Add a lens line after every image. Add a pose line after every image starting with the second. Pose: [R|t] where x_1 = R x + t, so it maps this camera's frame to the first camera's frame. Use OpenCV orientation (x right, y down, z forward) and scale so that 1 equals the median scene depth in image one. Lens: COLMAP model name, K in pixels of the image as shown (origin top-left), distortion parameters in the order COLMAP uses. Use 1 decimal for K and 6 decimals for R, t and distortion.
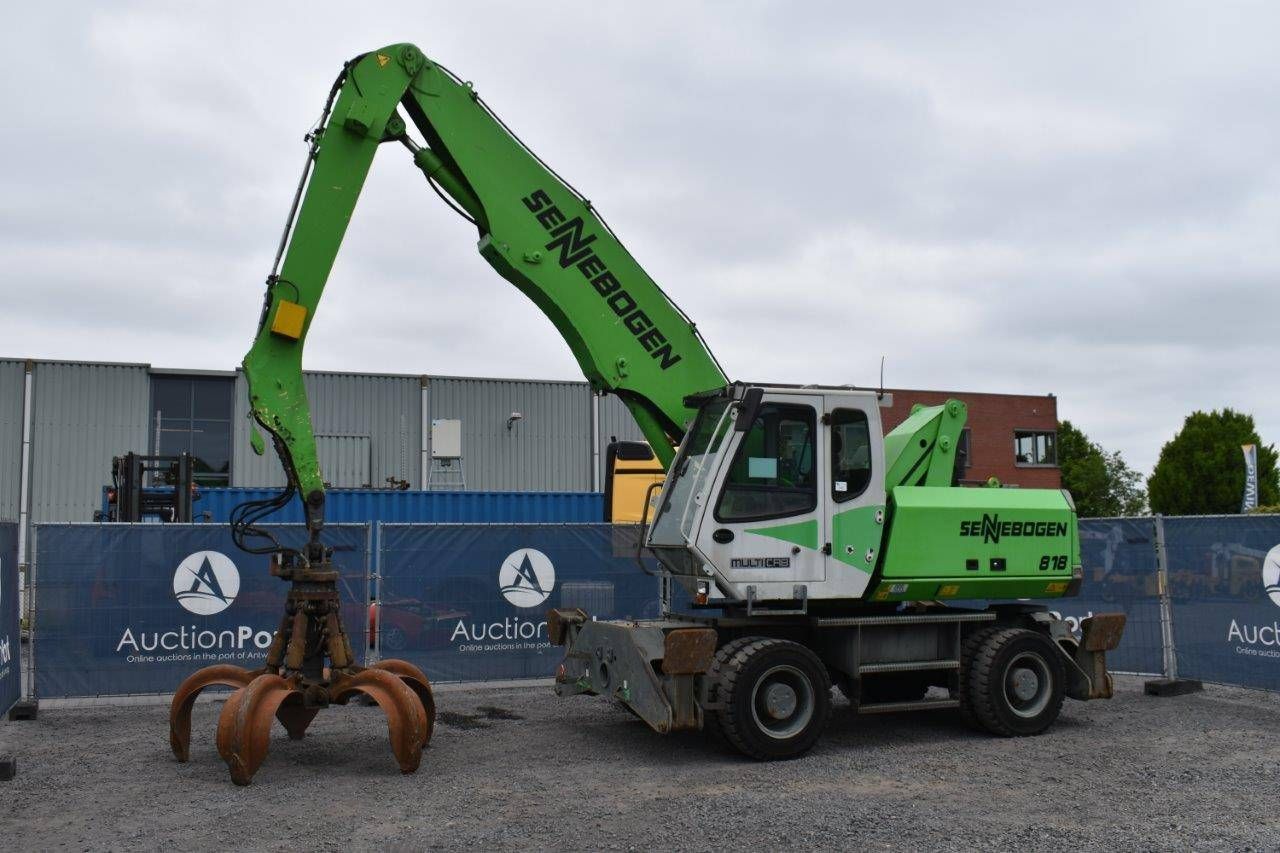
lens RADIAL K [[1278.1, 0, 643.3], [0, 1278.1, 405.5], [0, 0, 1]] dist [-0.080077, -0.009677]
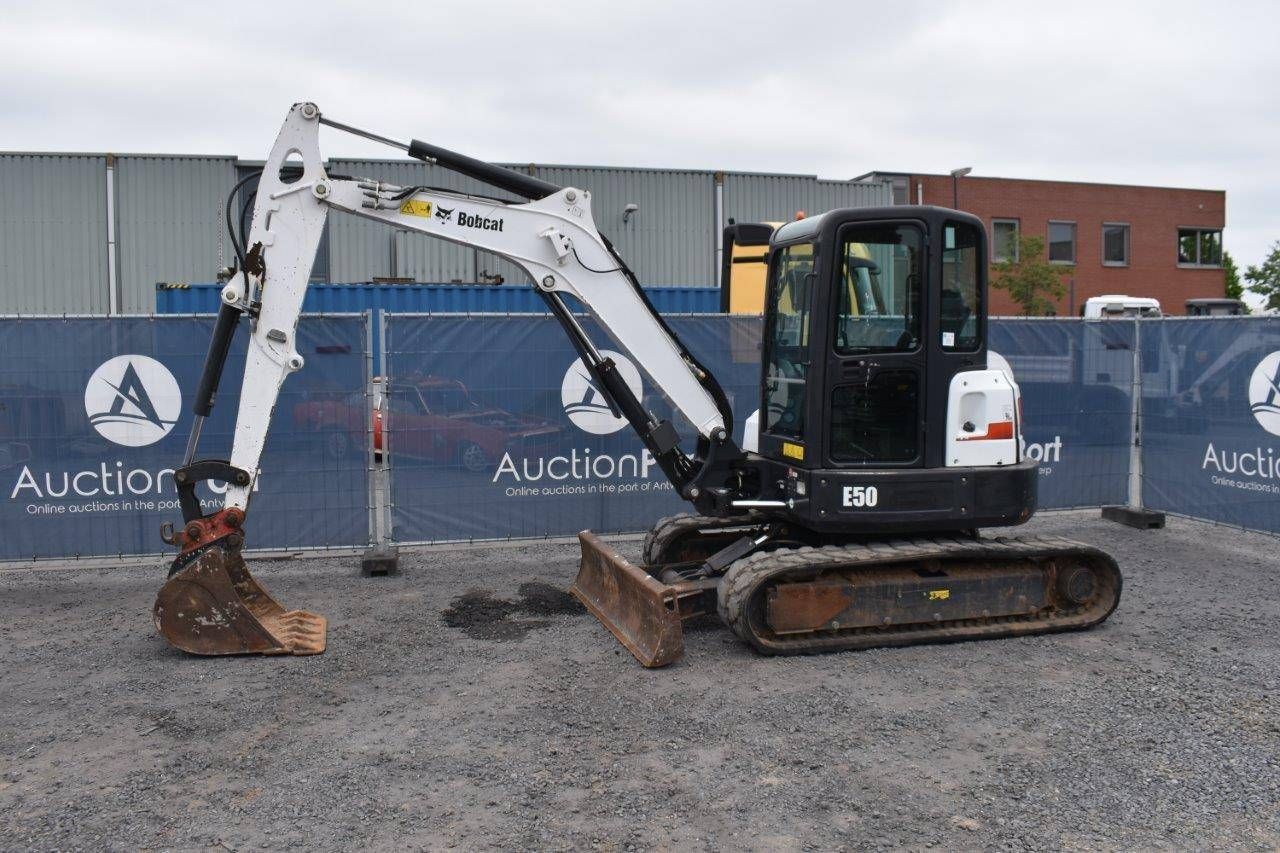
lens RADIAL K [[1126.8, 0, 635.5], [0, 1126.8, 427.6], [0, 0, 1]] dist [-0.087756, -0.001686]
pose [[0.992995, 0.011180, -0.117630, -0.001291], [0.009792, 0.984303, 0.176216, 0.046889], [0.117753, -0.176133, 0.977298, 0.404743]]
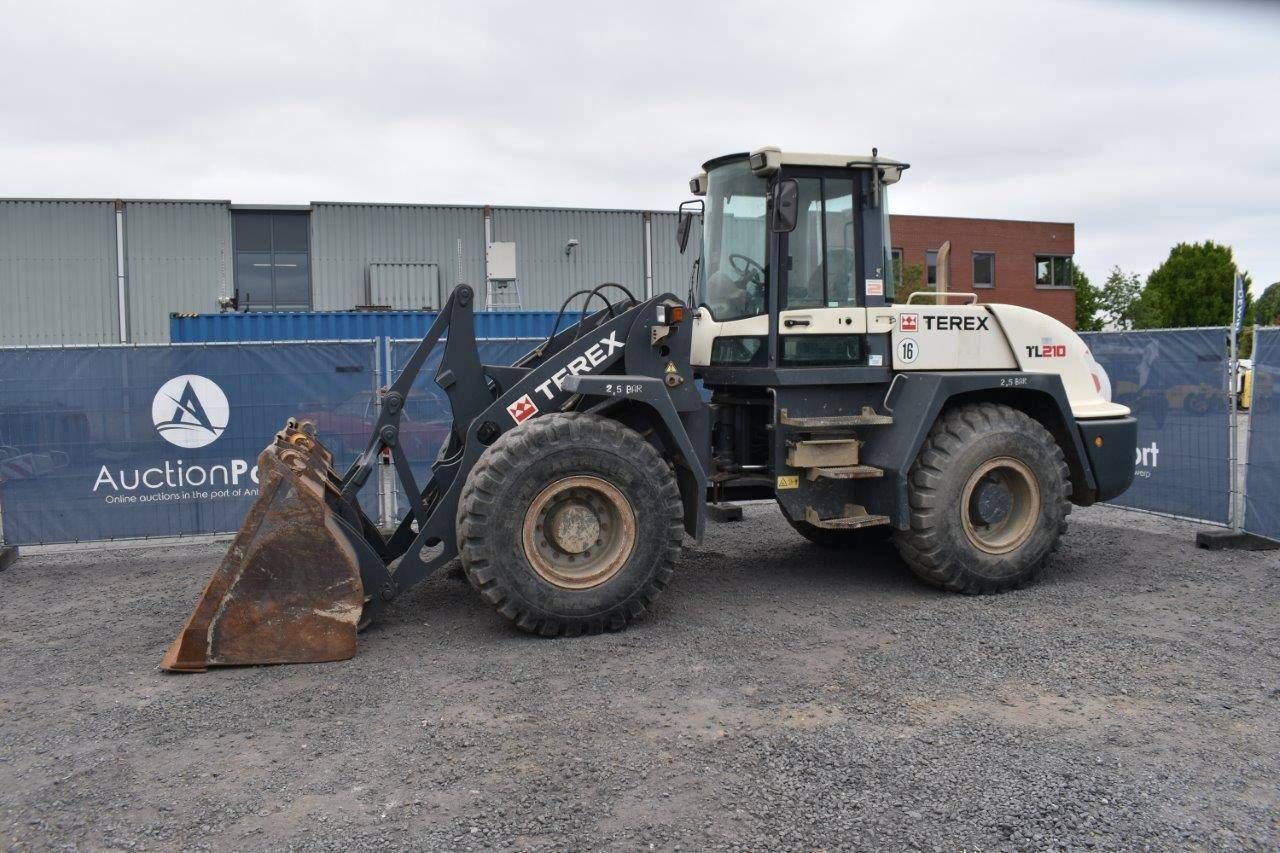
lens RADIAL K [[1013.4, 0, 636.8], [0, 1013.4, 426.6], [0, 0, 1]] dist [-0.097179, 0.008557]
pose [[0.998434, -0.006002, -0.055613, -0.001202], [0.015454, 0.985128, 0.171128, 0.035247], [0.053759, -0.171719, 0.983678, 0.316109]]
